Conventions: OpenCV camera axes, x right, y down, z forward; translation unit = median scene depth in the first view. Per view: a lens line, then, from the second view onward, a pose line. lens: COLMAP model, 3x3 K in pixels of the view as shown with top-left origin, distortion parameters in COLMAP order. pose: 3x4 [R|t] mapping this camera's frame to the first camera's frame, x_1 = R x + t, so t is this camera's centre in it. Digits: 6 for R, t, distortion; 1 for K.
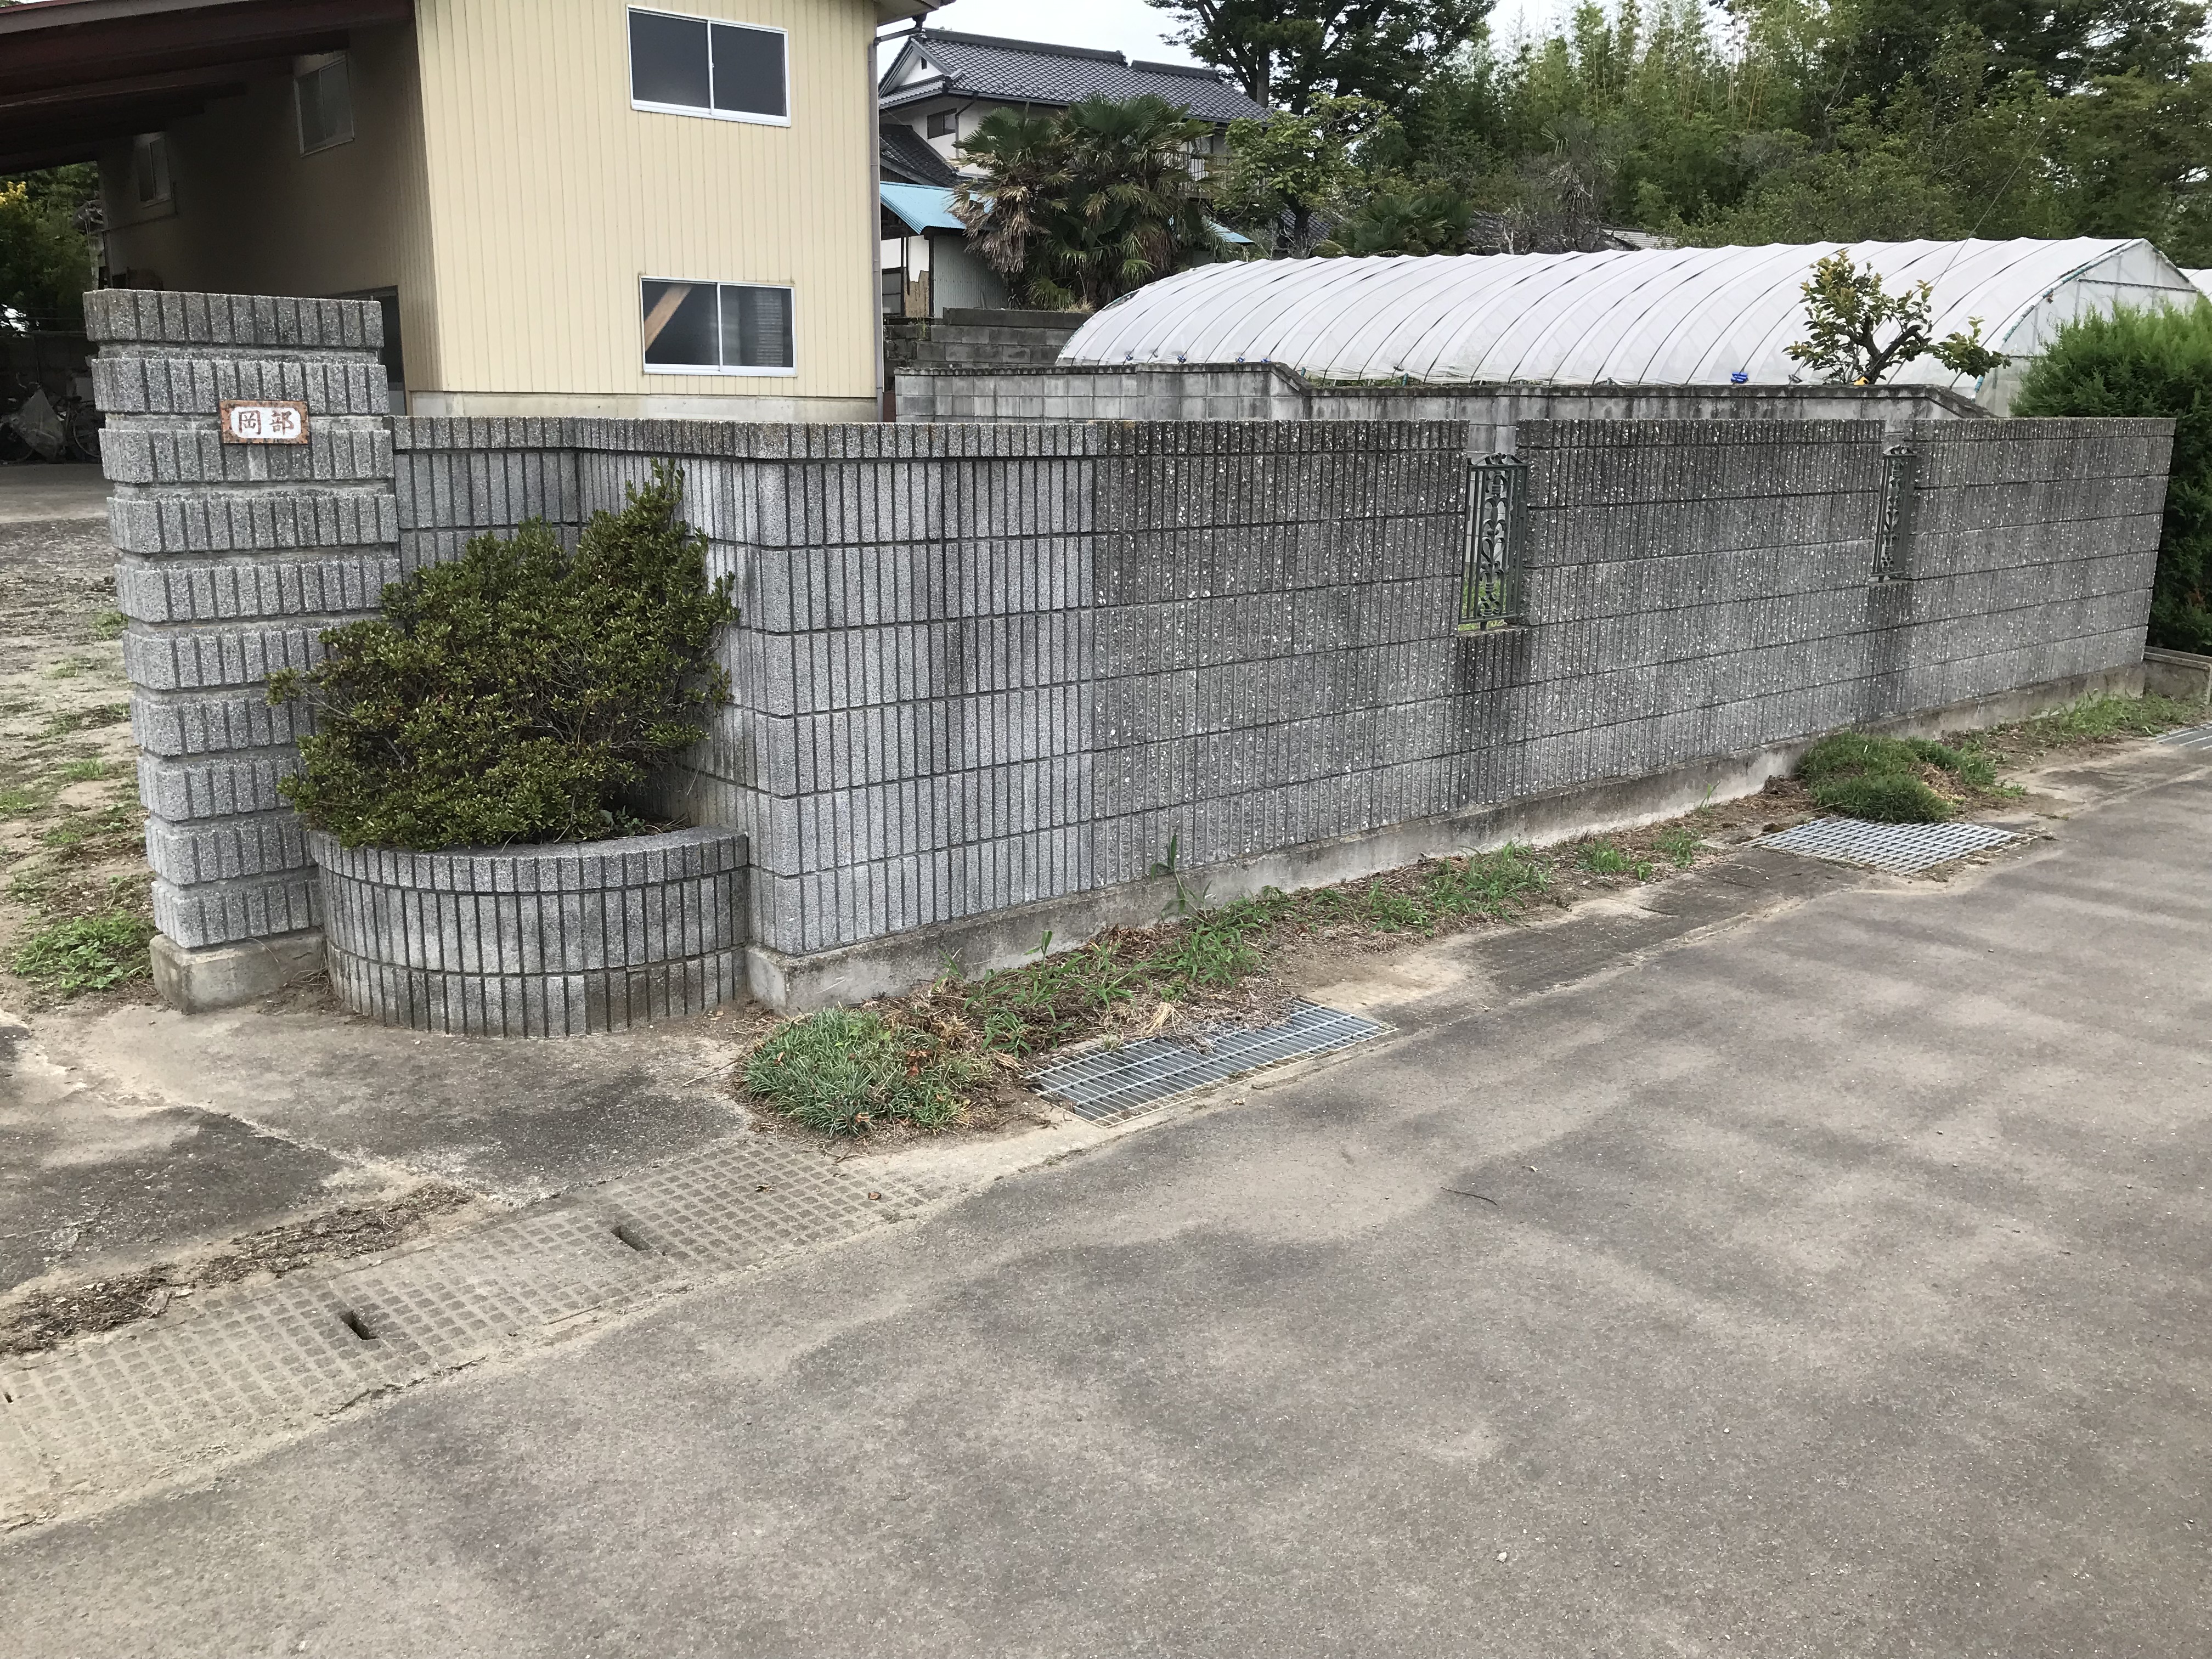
lens RADIAL K [[1834.4, 0, 1102.1], [0, 1834.4, 823.0], [0, 0, 1]] dist [0.012630, 0.010615]
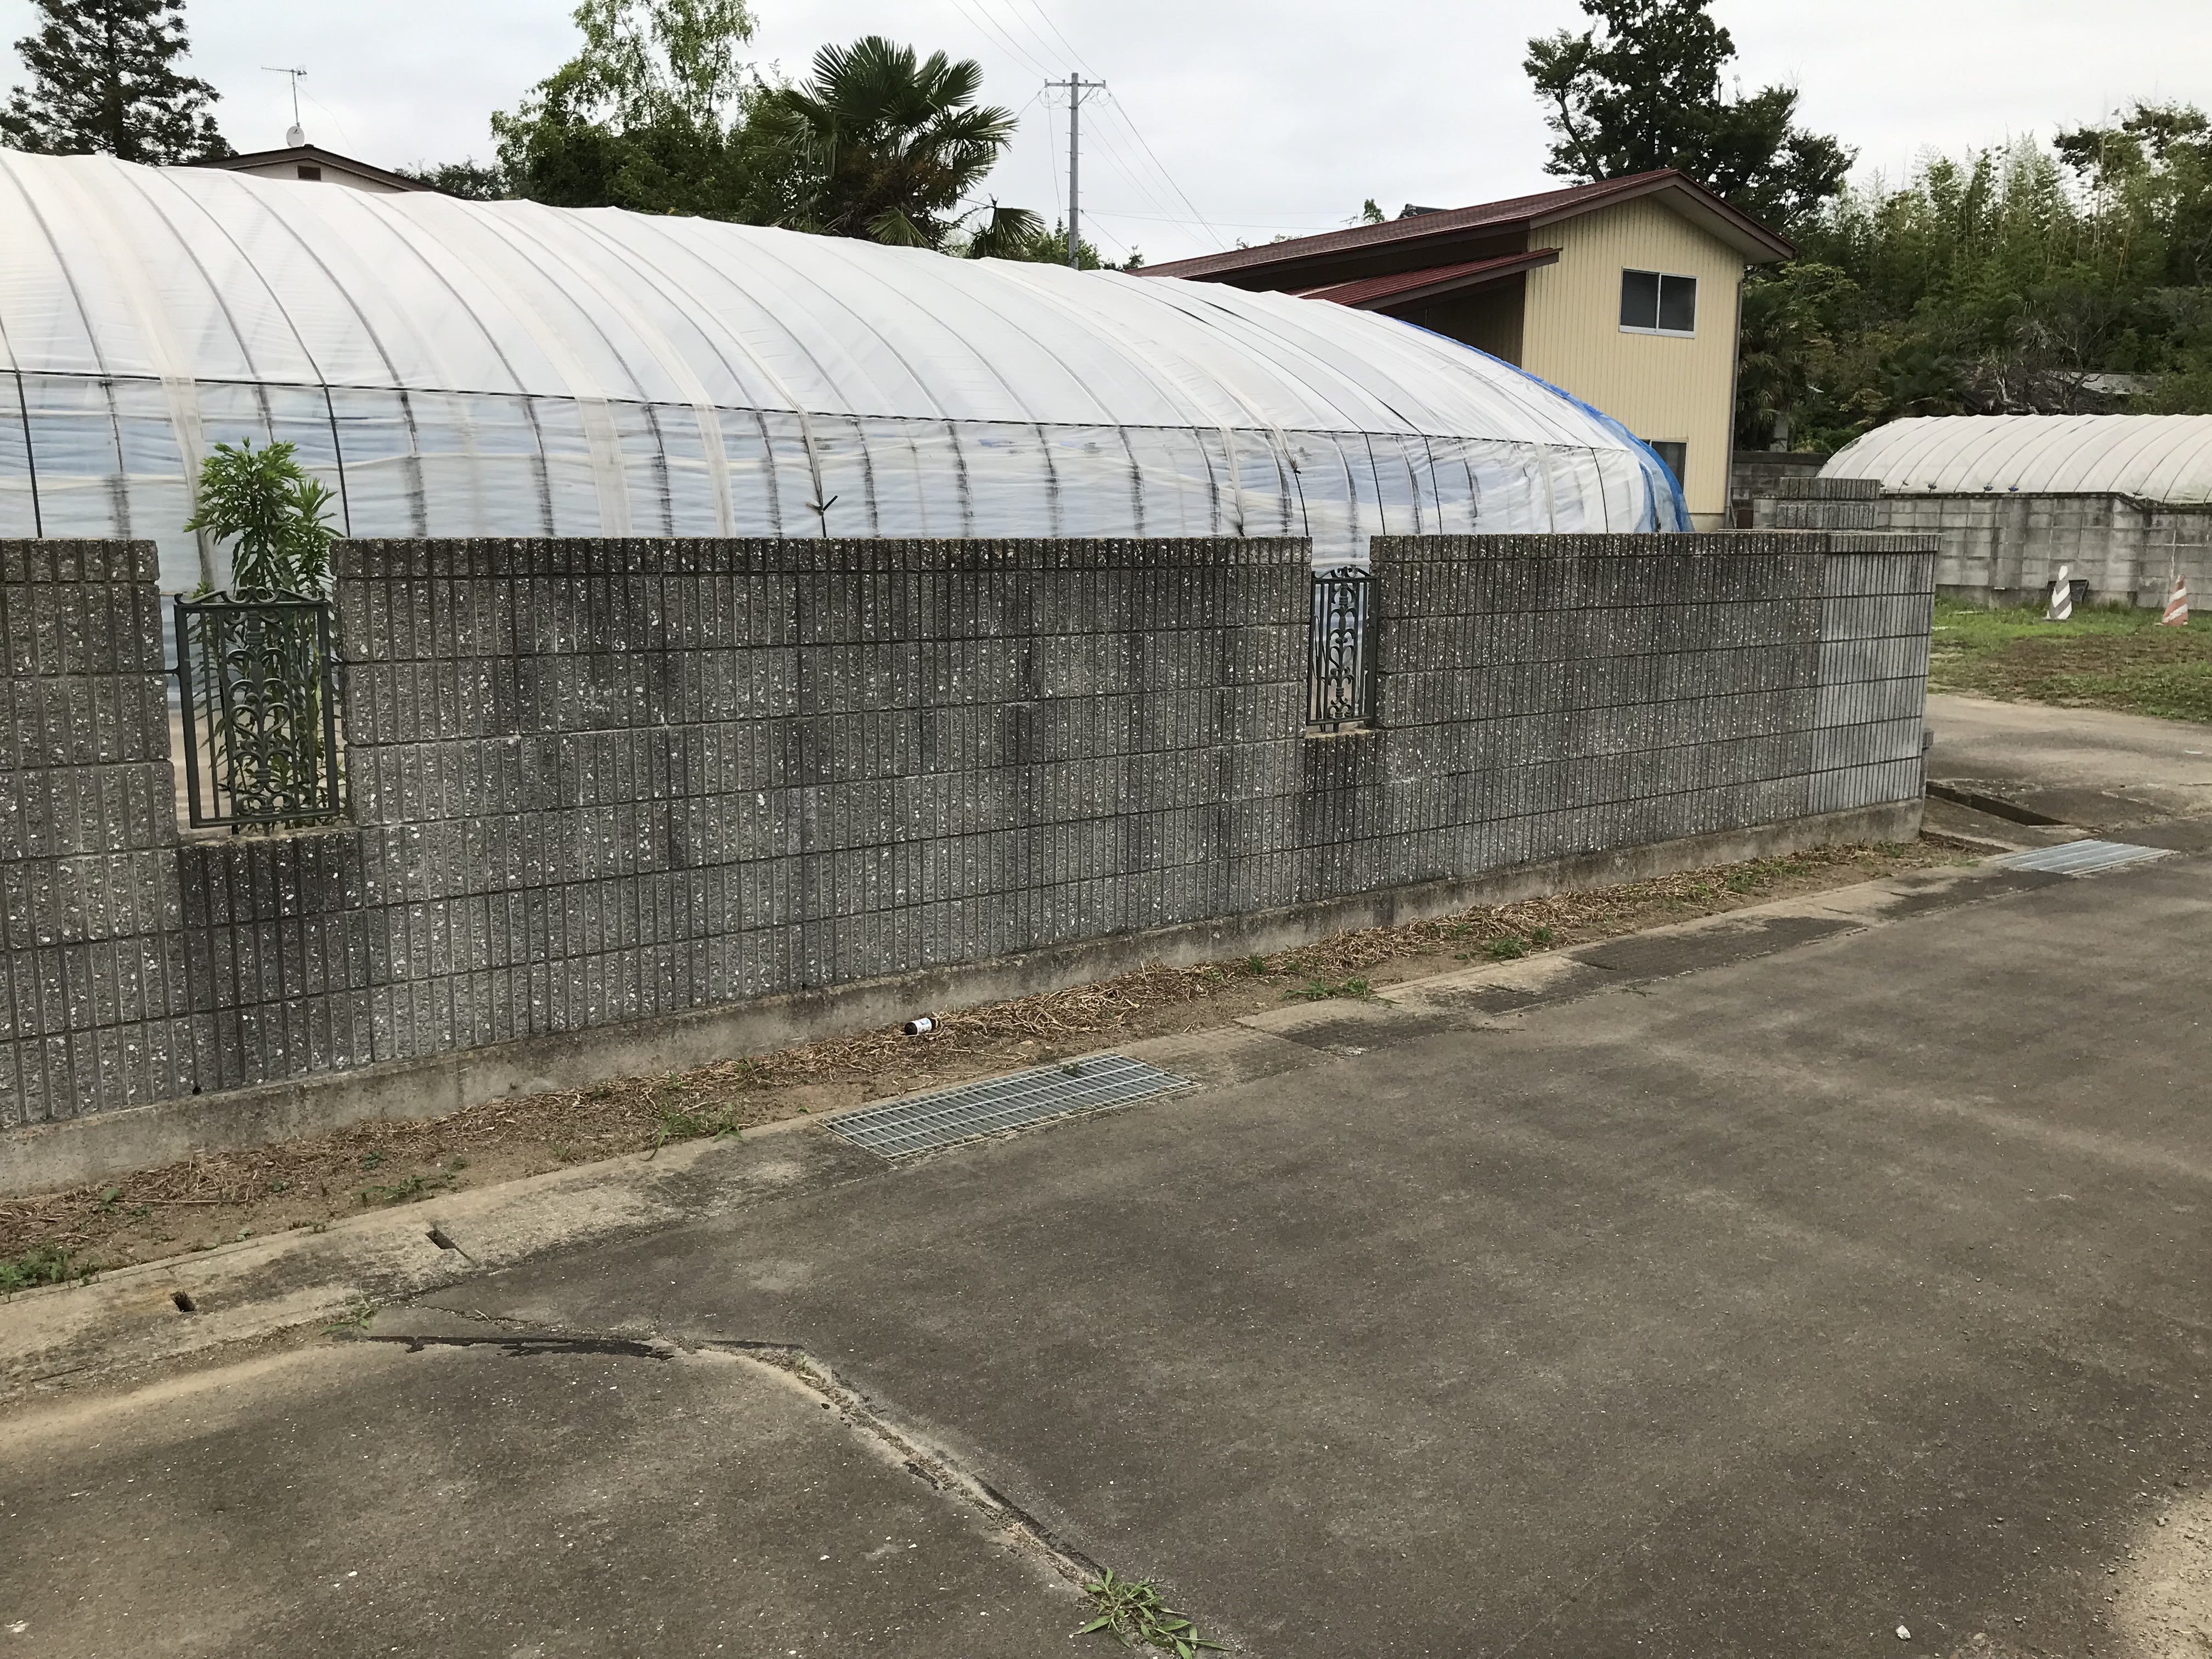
lens RADIAL K [[1834.4, 0, 1102.1], [0, 1834.4, 823.0], [0, 0, 1]] dist [0.012630, 0.010615]
pose [[0.996126, 0.012534, -0.087041, -0.540408], [-0.017379, 0.998328, -0.055133, 0.117338], [0.086204, 0.056432, 0.994678, -0.549313]]
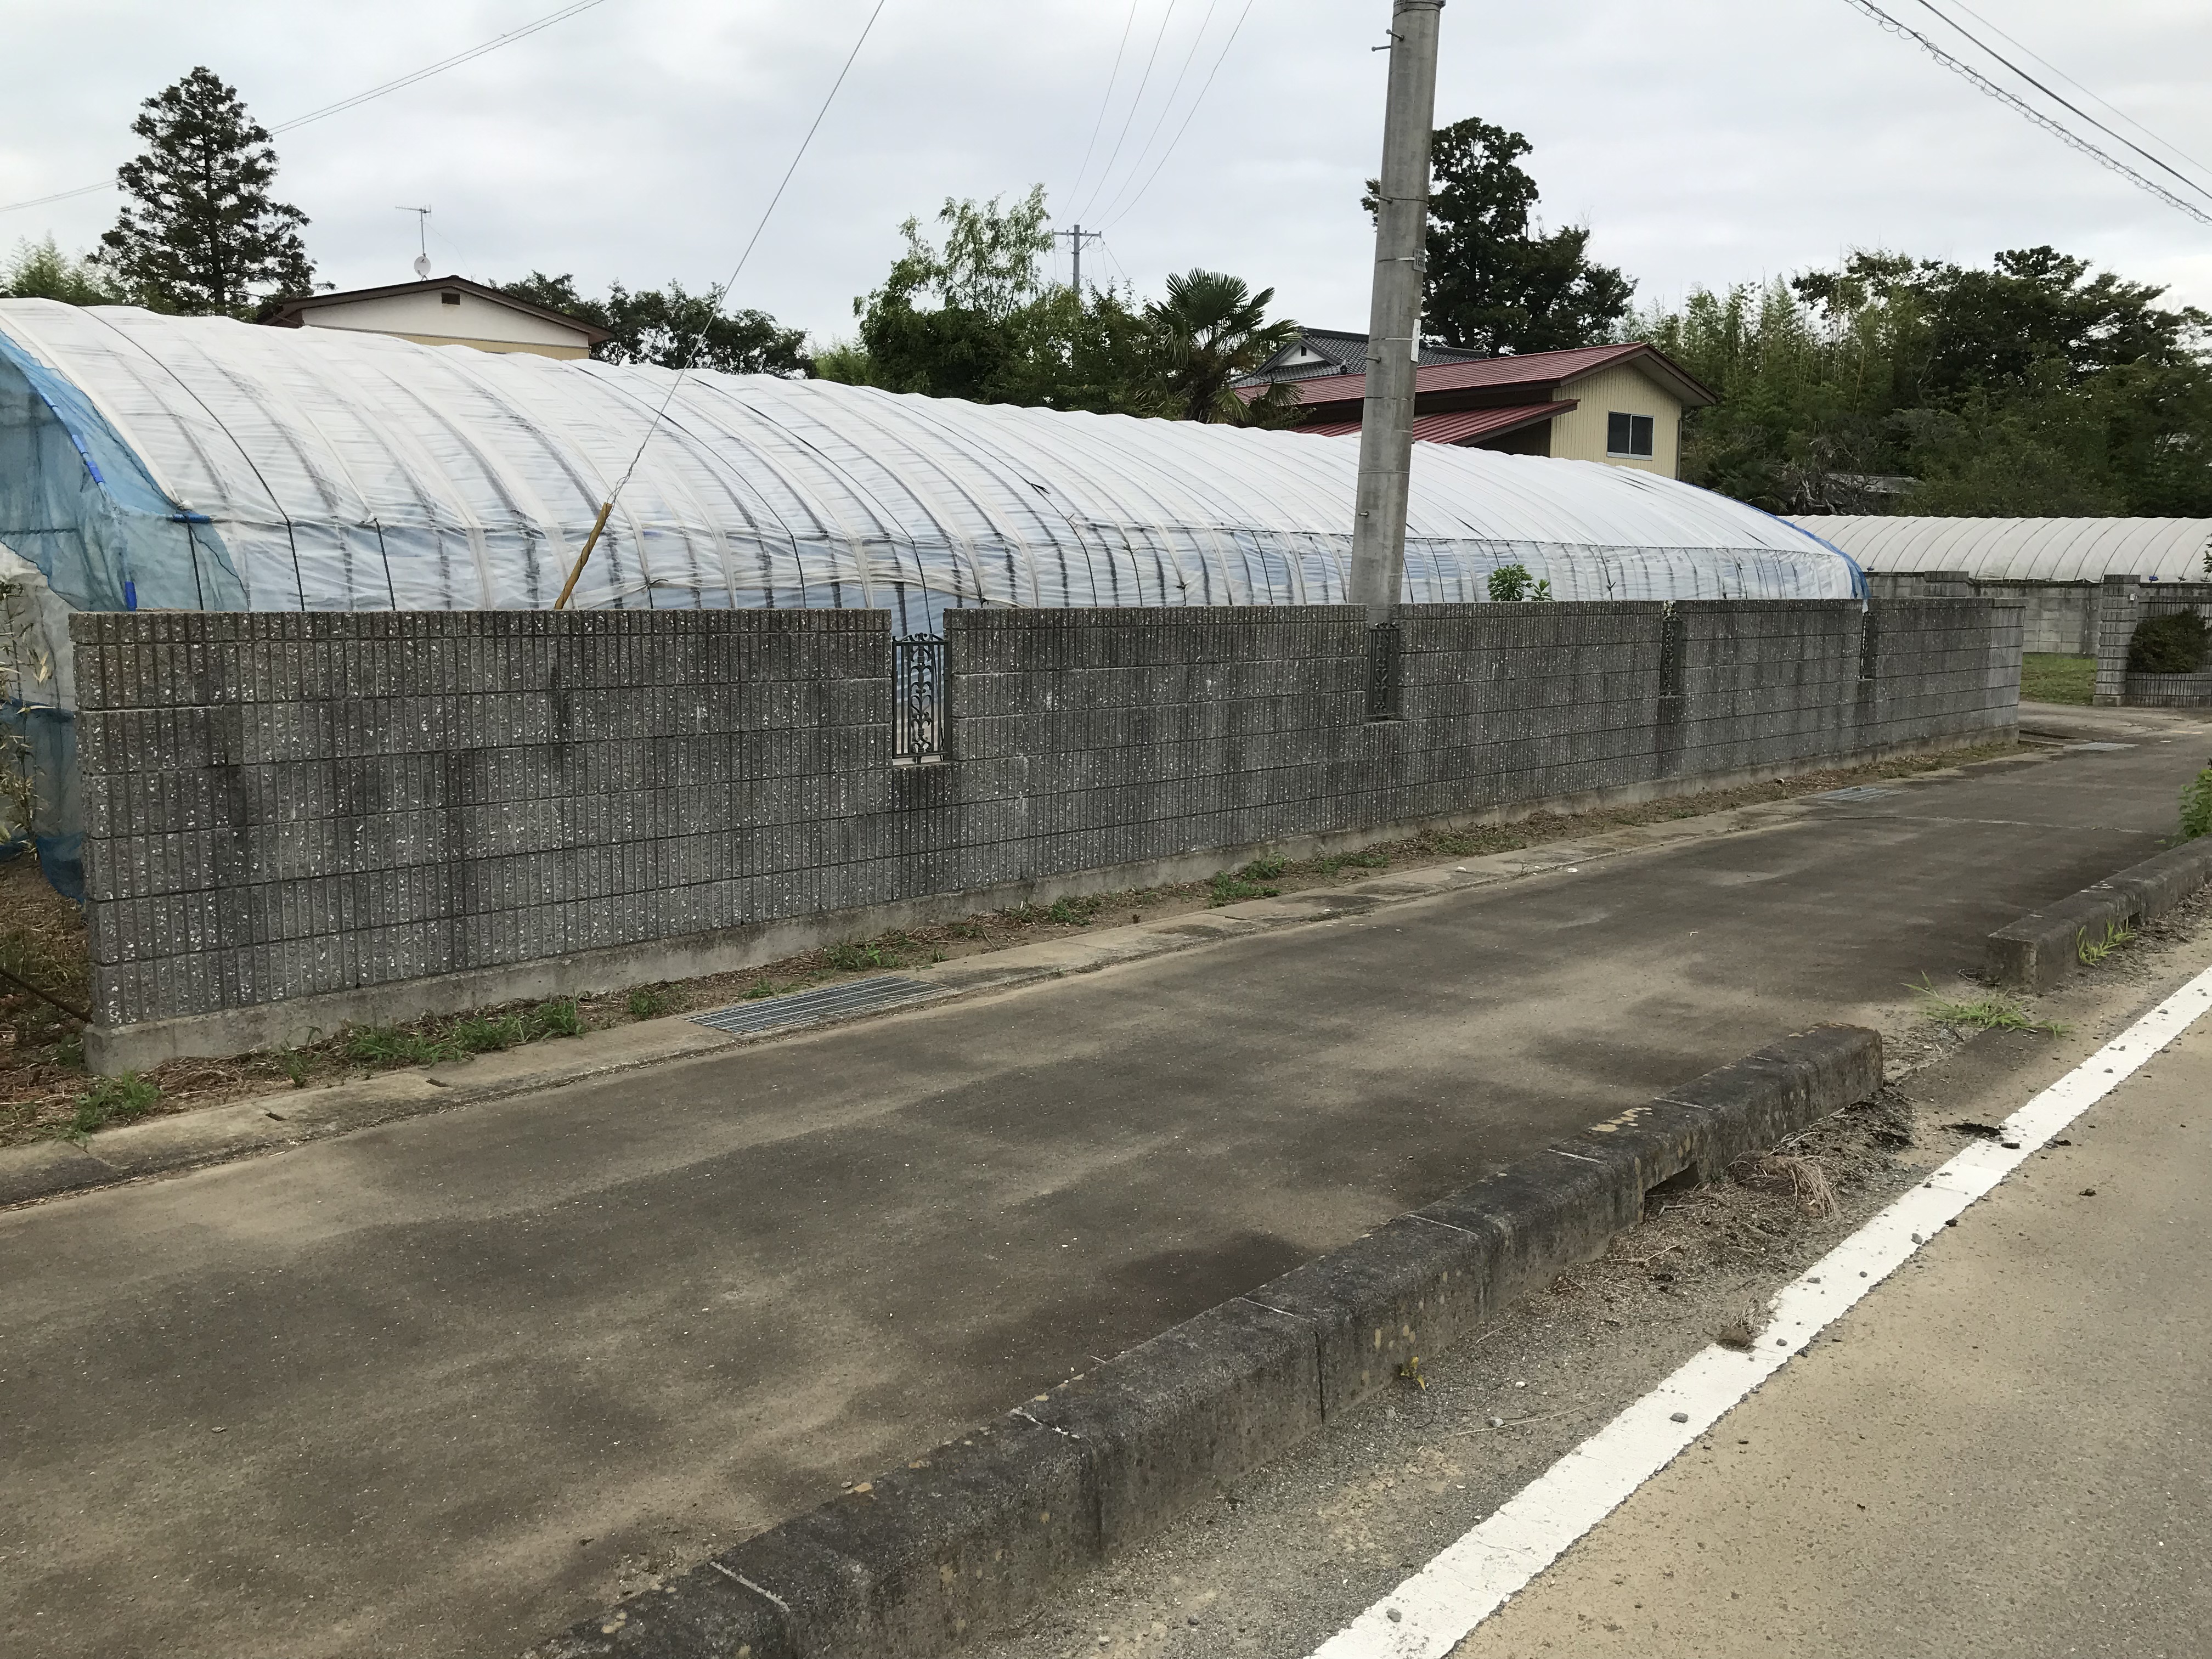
lens RADIAL K [[1832.5, 0, 1113.9], [0, 1832.5, 828.4], [0, 0, 1]] dist [0.023621, 0.005703]
pose [[0.998169, -0.011710, 0.059341, -0.946591], [0.017052, 0.995766, -0.090331, 0.225876], [-0.058032, 0.091177, 0.994142, -1.048090]]
